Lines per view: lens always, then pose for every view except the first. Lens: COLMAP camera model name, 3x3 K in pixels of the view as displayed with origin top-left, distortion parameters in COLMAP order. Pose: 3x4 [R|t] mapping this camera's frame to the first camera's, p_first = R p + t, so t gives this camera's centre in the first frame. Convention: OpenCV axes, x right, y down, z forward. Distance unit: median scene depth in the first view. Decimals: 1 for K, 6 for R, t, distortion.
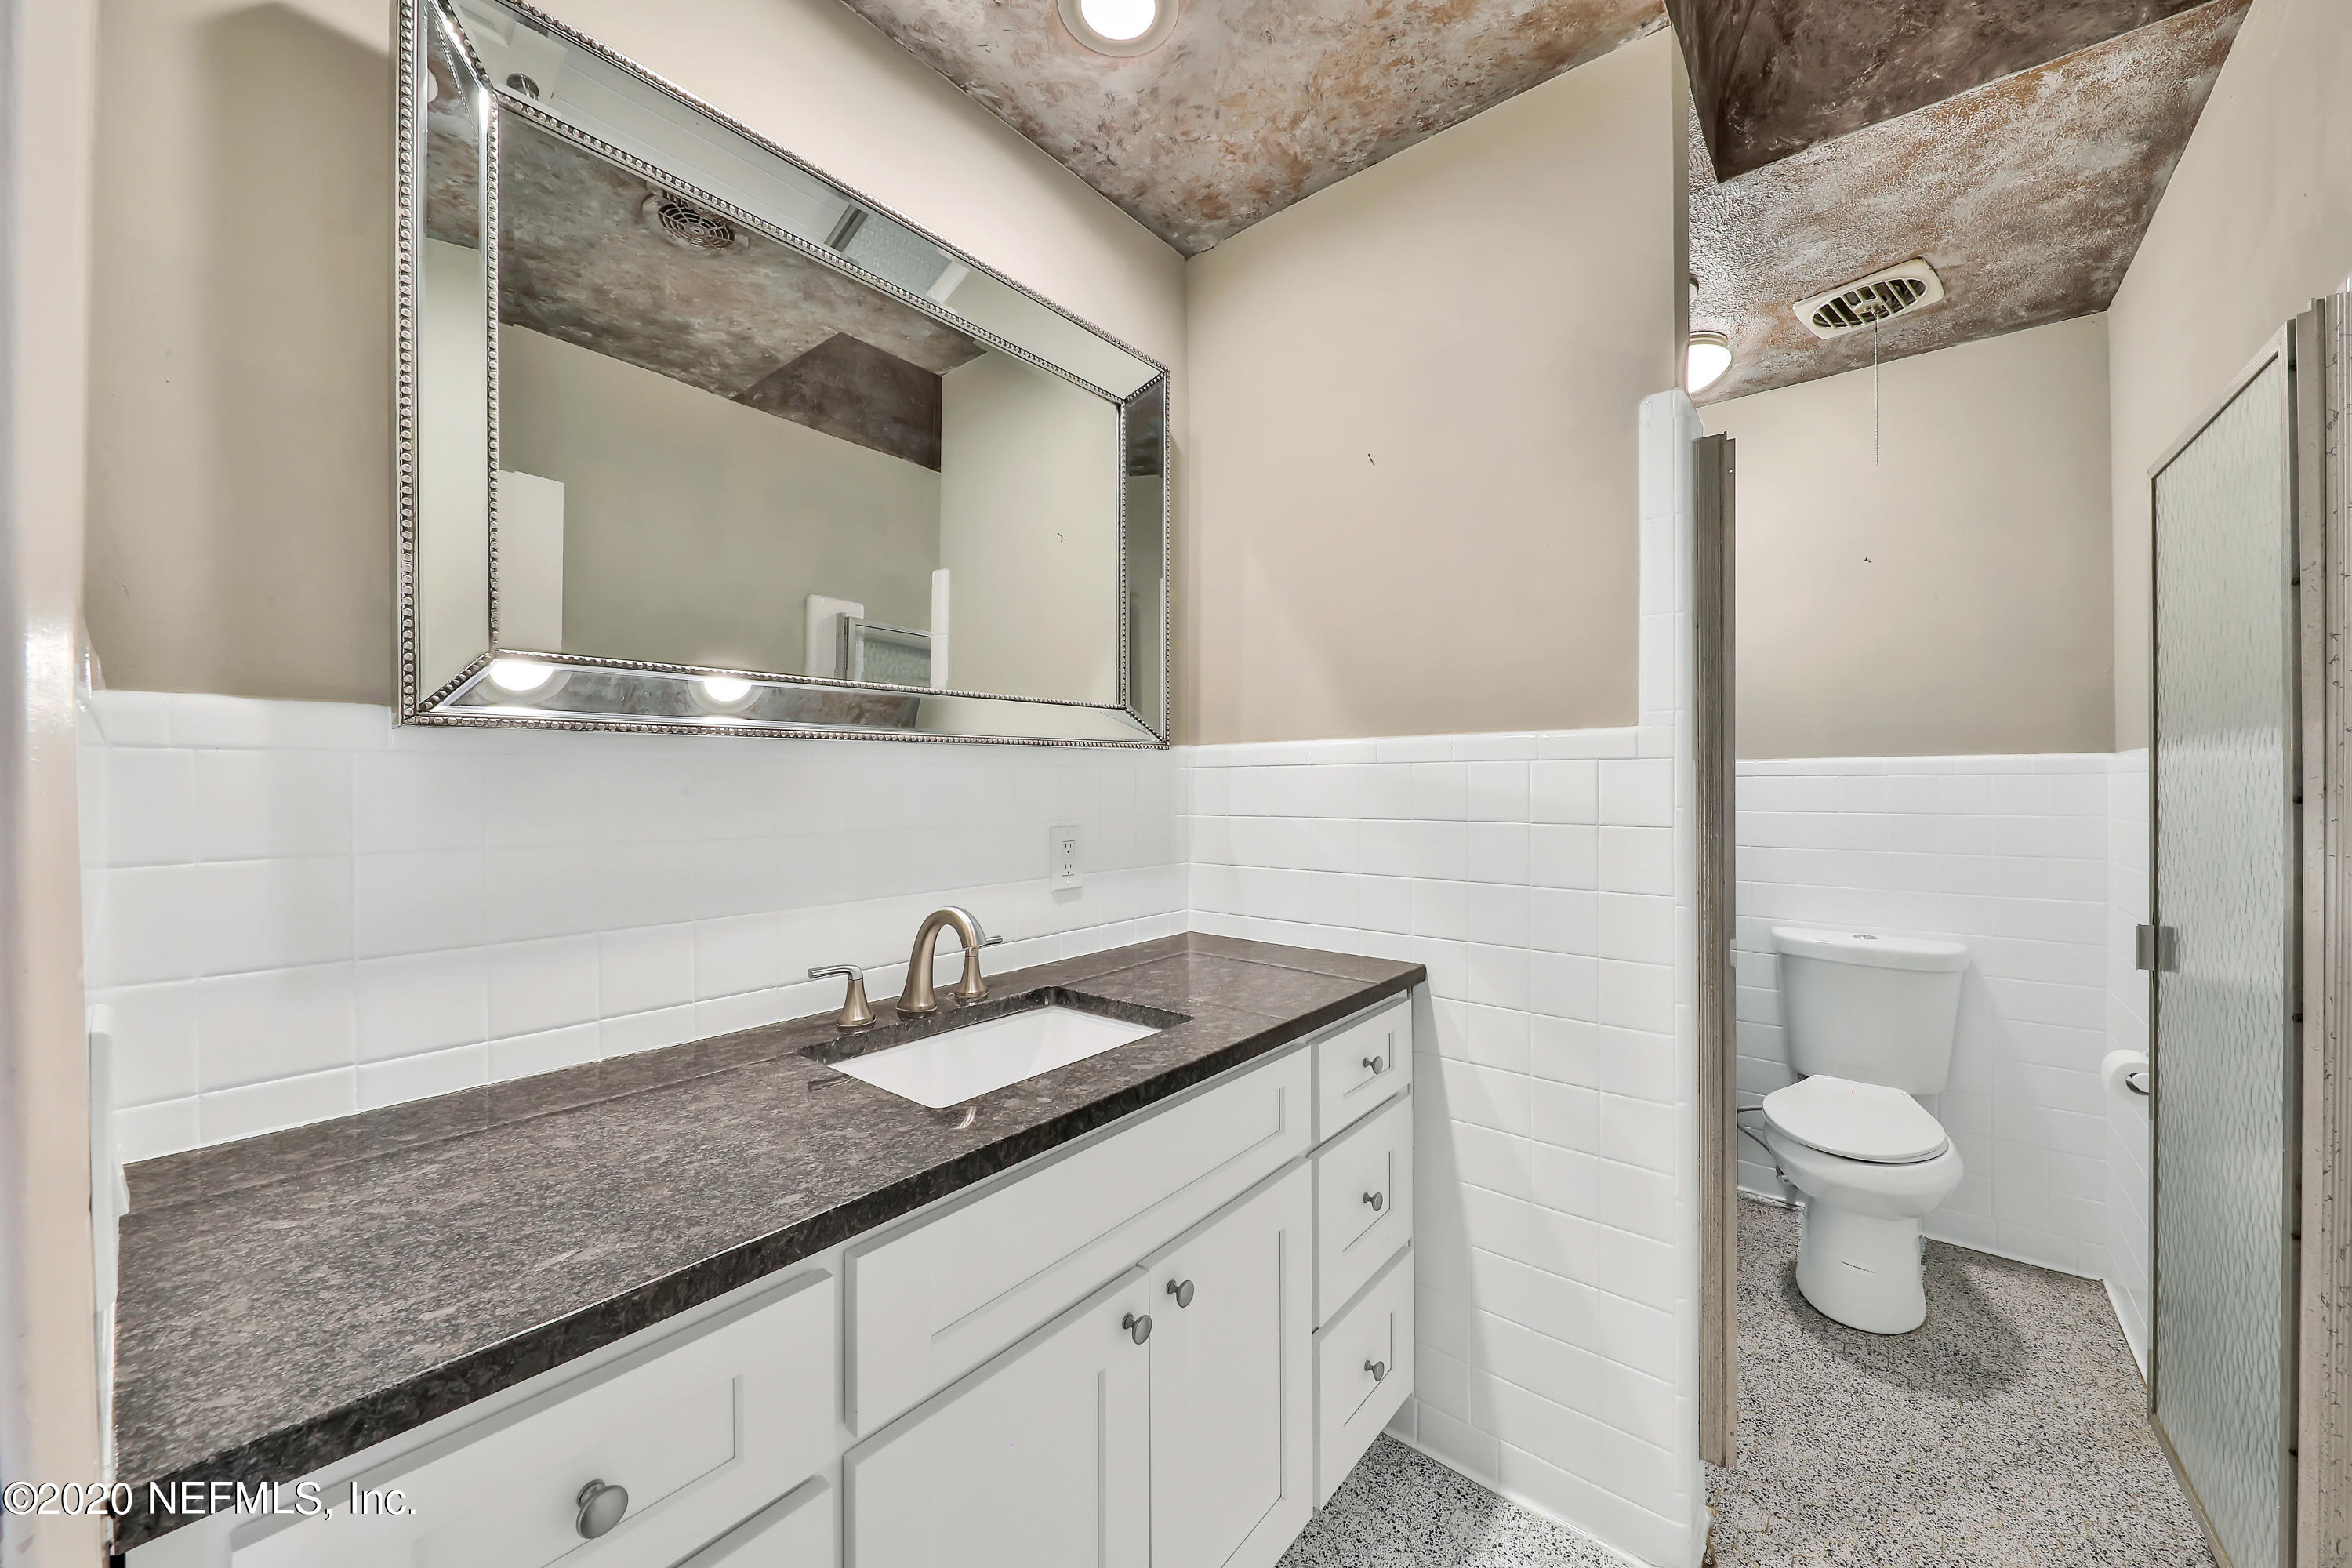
lens RADIAL K [[860.1, 0, 1194.1], [0, 860.1, 784.6], [0, 0, 1]] dist [-0.001823, -0.001162]
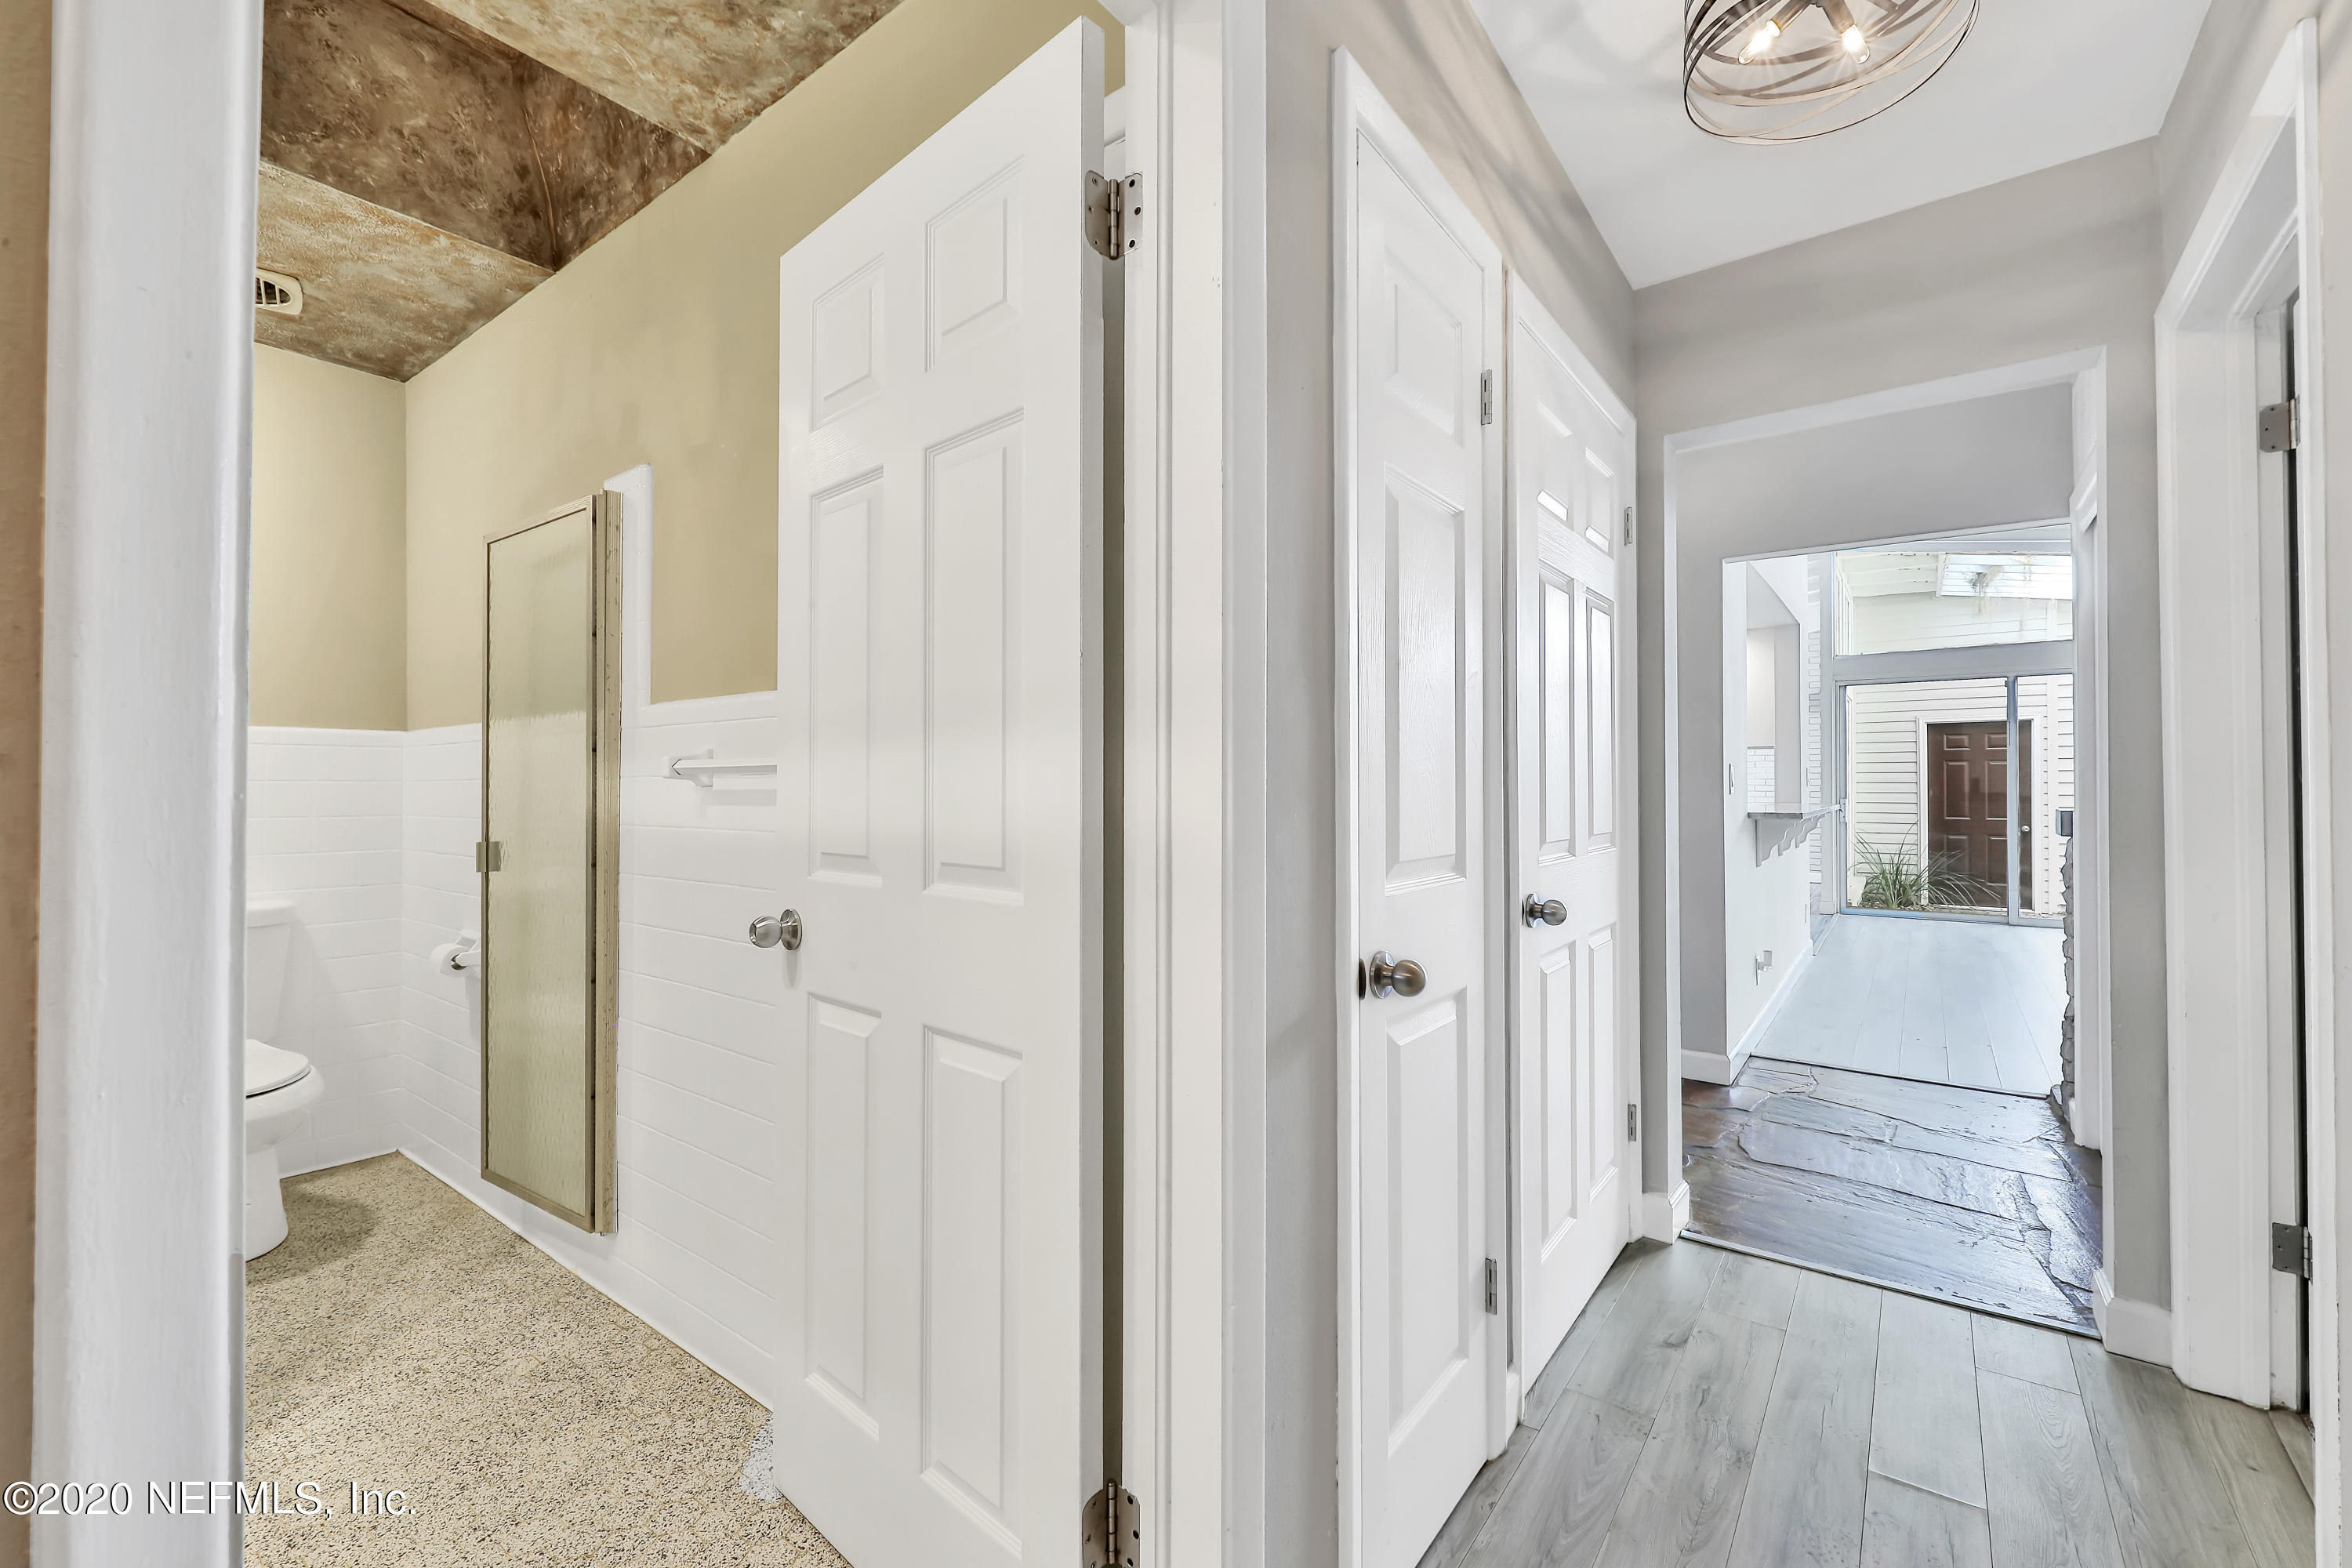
lens RADIAL K [[1004.8, 0, 1190.2], [0, 1004.8, 776.0], [0, 0, 1]] dist [0.002325, -0.000953]
pose [[-0.033623, 0.014767, 0.999325, -0.566751], [0.001822, 0.999890, -0.014714, 0.065635], [-0.999433, 0.001327, -0.033647, -0.140512]]
